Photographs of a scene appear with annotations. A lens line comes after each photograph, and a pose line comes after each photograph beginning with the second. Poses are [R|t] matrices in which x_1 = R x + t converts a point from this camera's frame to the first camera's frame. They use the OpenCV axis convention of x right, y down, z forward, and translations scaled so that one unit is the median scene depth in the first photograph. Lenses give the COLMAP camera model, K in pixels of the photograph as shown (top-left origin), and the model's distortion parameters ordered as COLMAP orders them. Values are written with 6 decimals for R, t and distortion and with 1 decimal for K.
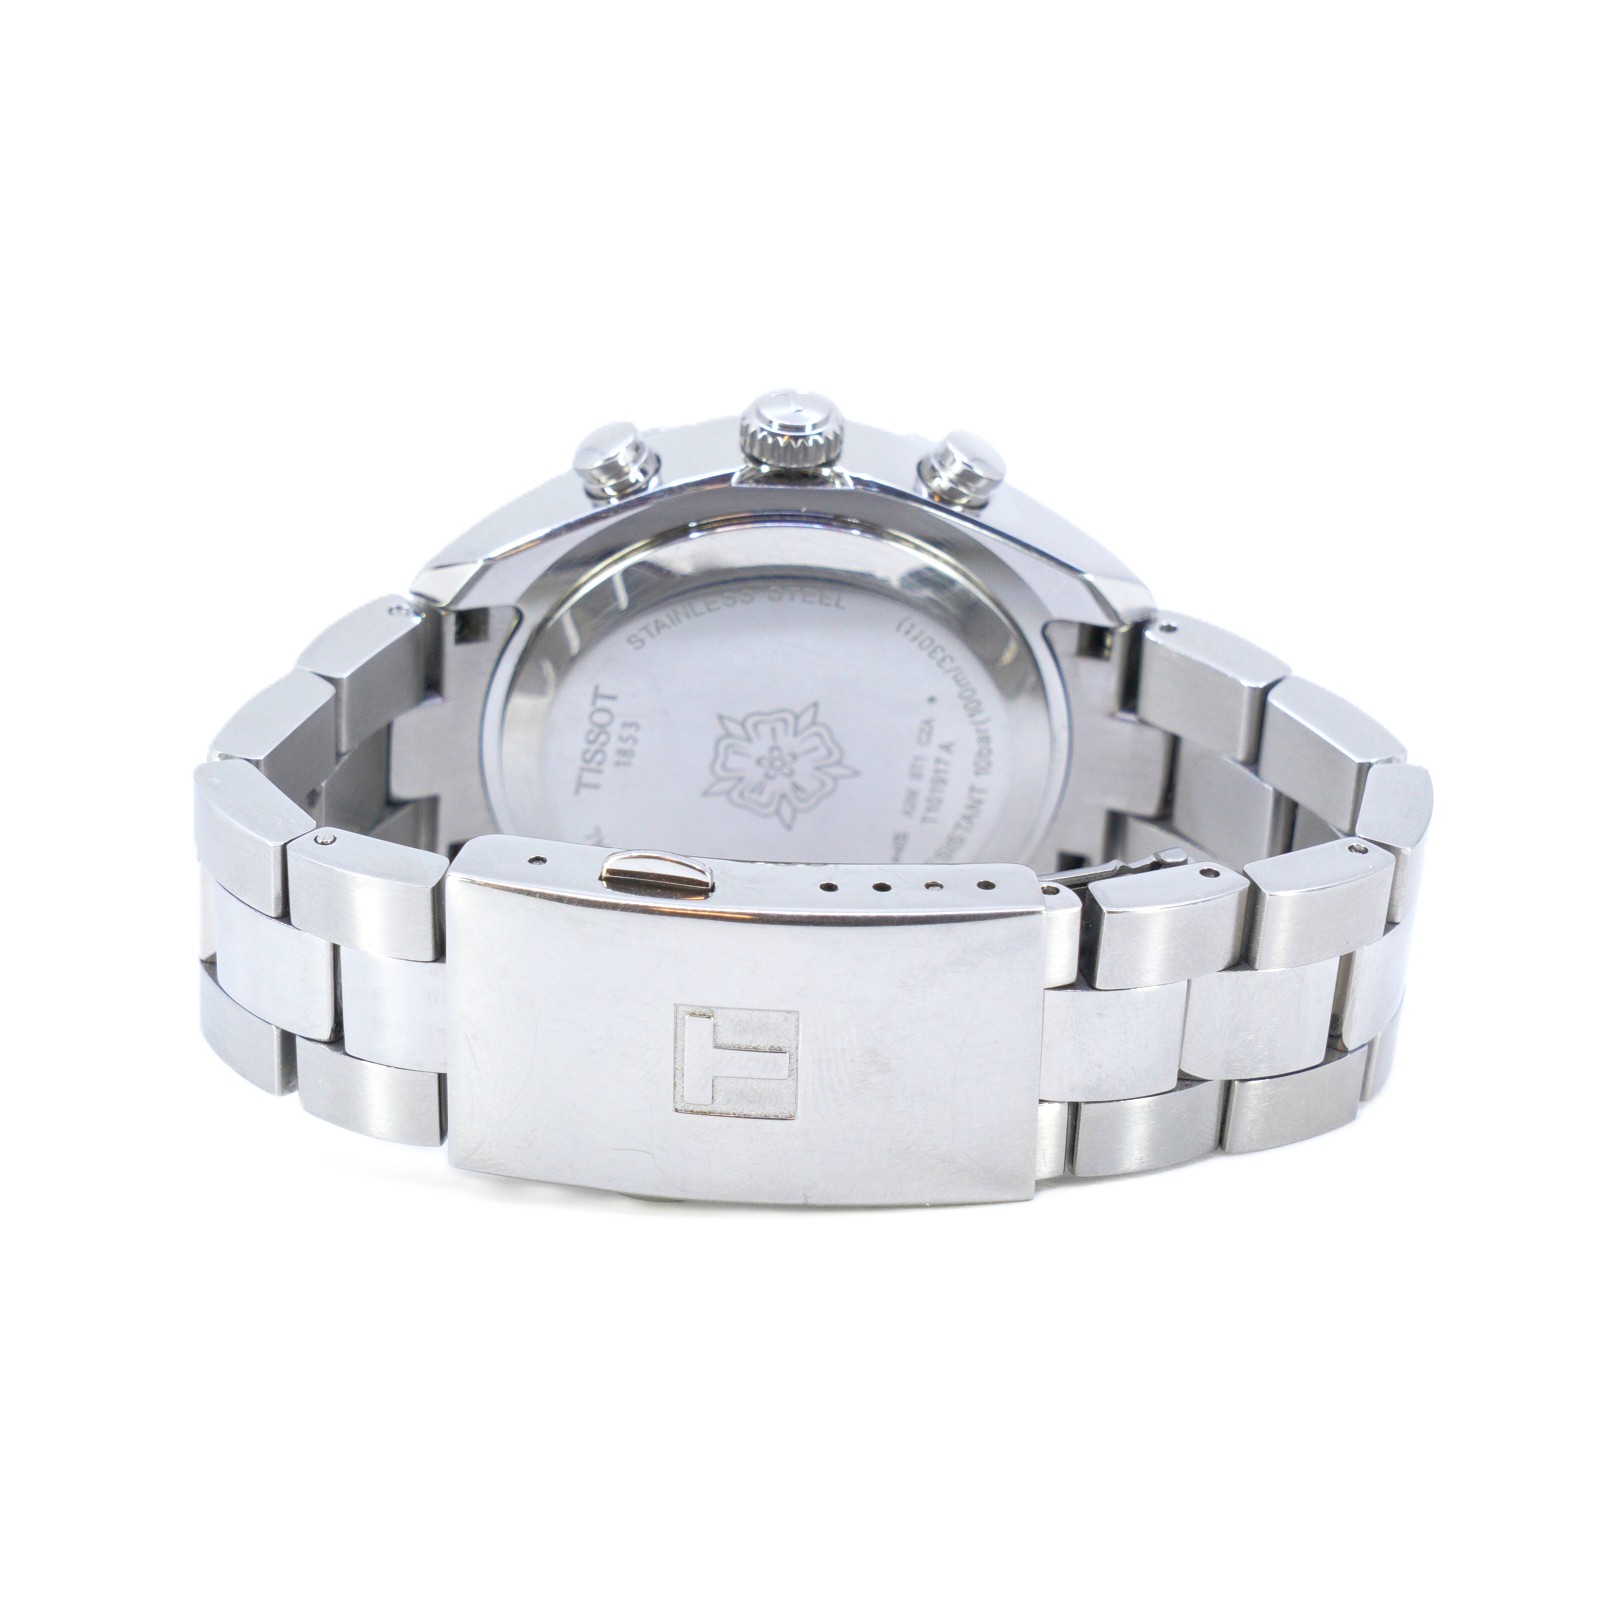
lens RADIAL K [[9371.2, 0, 800.0], [0, 9371.2, 800.0], [0, 0, 1]] dist [-1.469994, 30.807016]
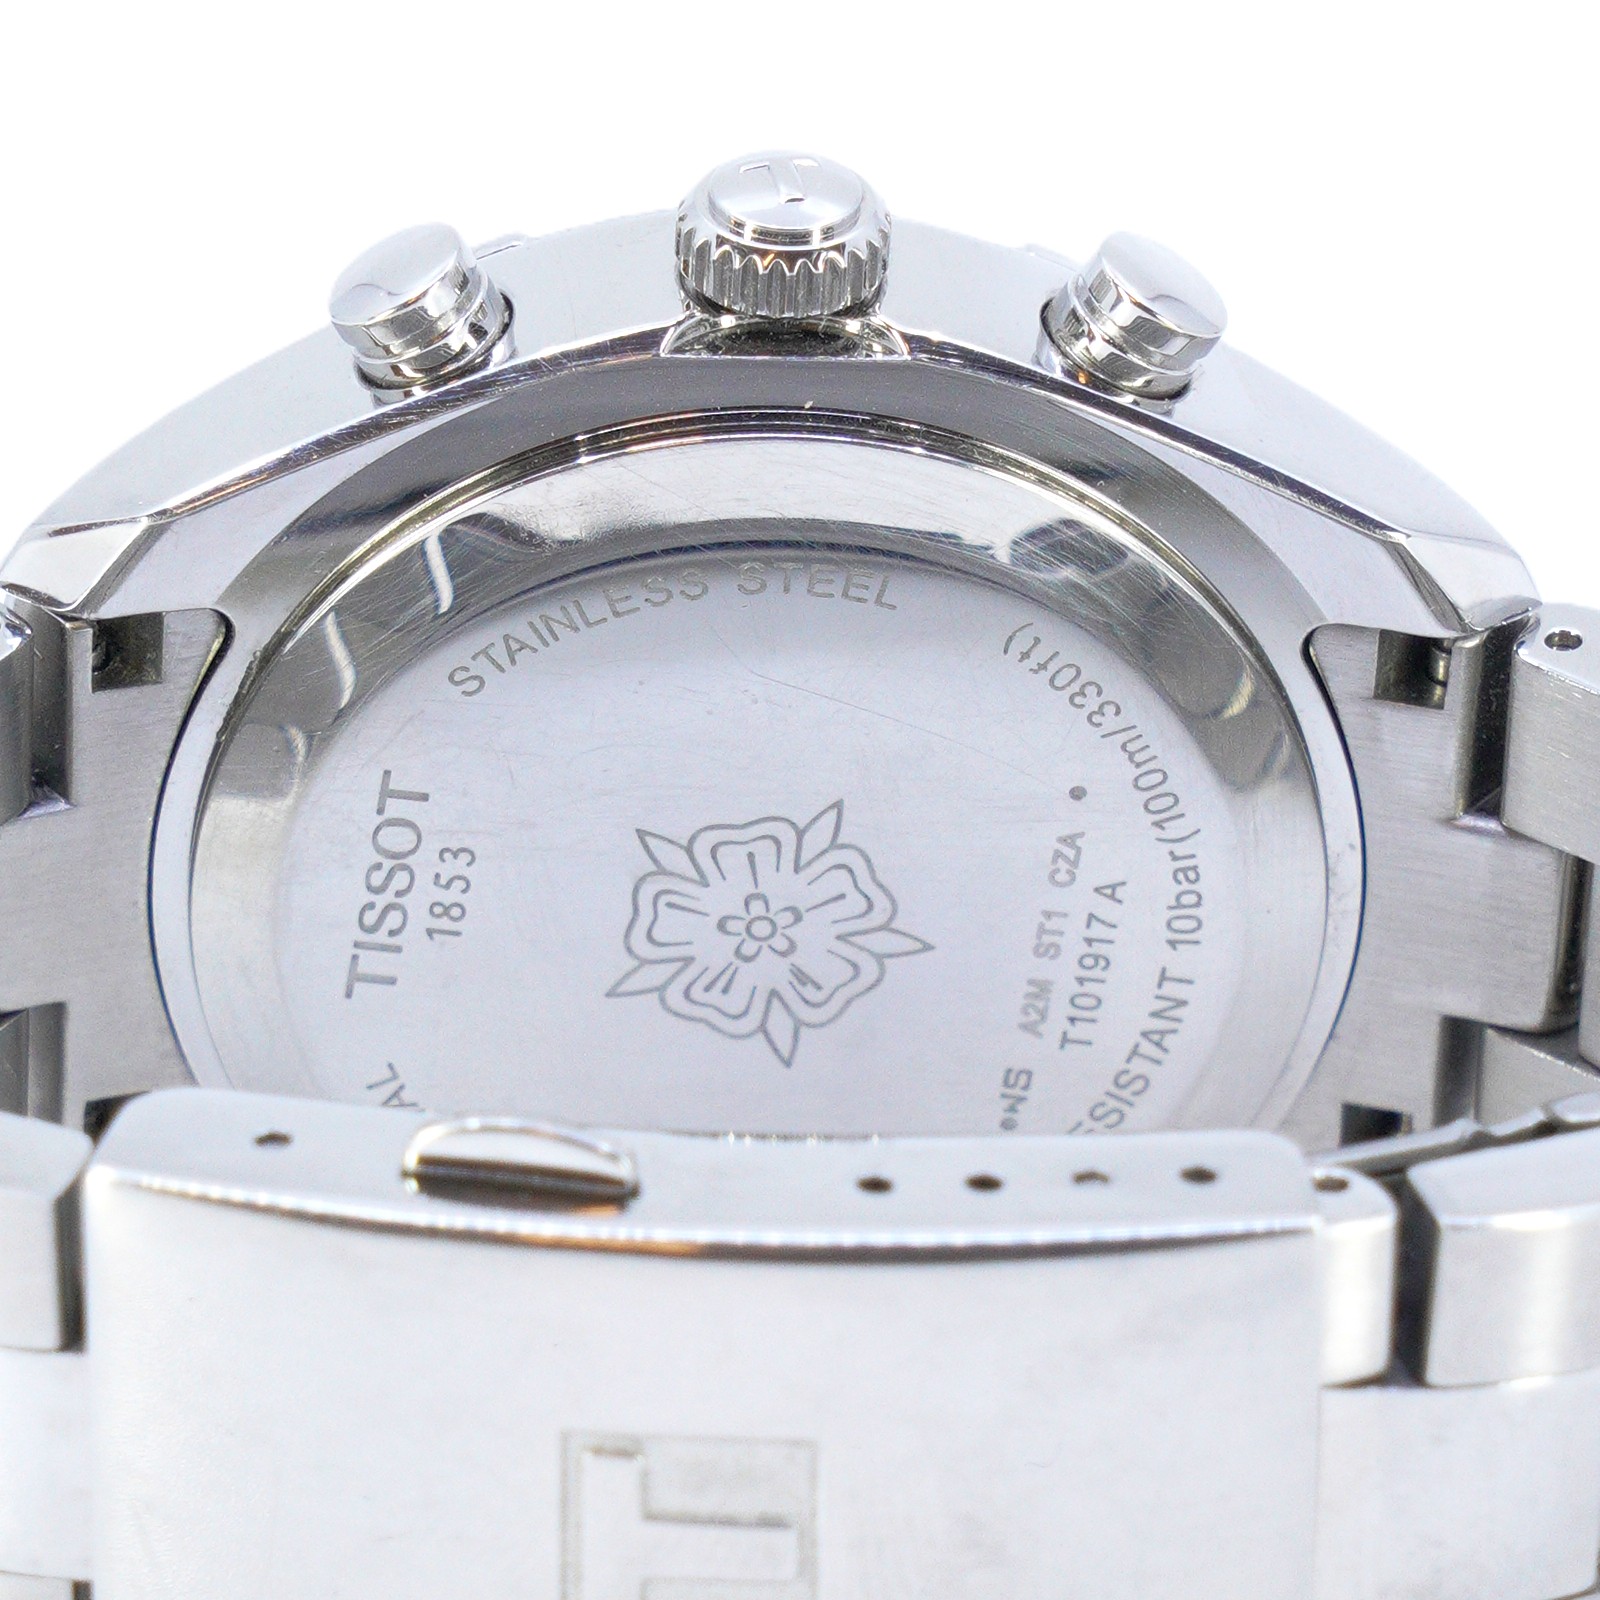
lens RADIAL K [[9371.2, 0, 800.0], [0, 9371.2, 800.0], [0, 0, 1]] dist [-1.469994, 30.807016]
pose [[0.999084, -0.011421, 0.041230, -0.020285], [0.011673, 0.999915, -0.005886, -0.007689], [-0.041159, 0.006361, 0.999132, 0.517320]]
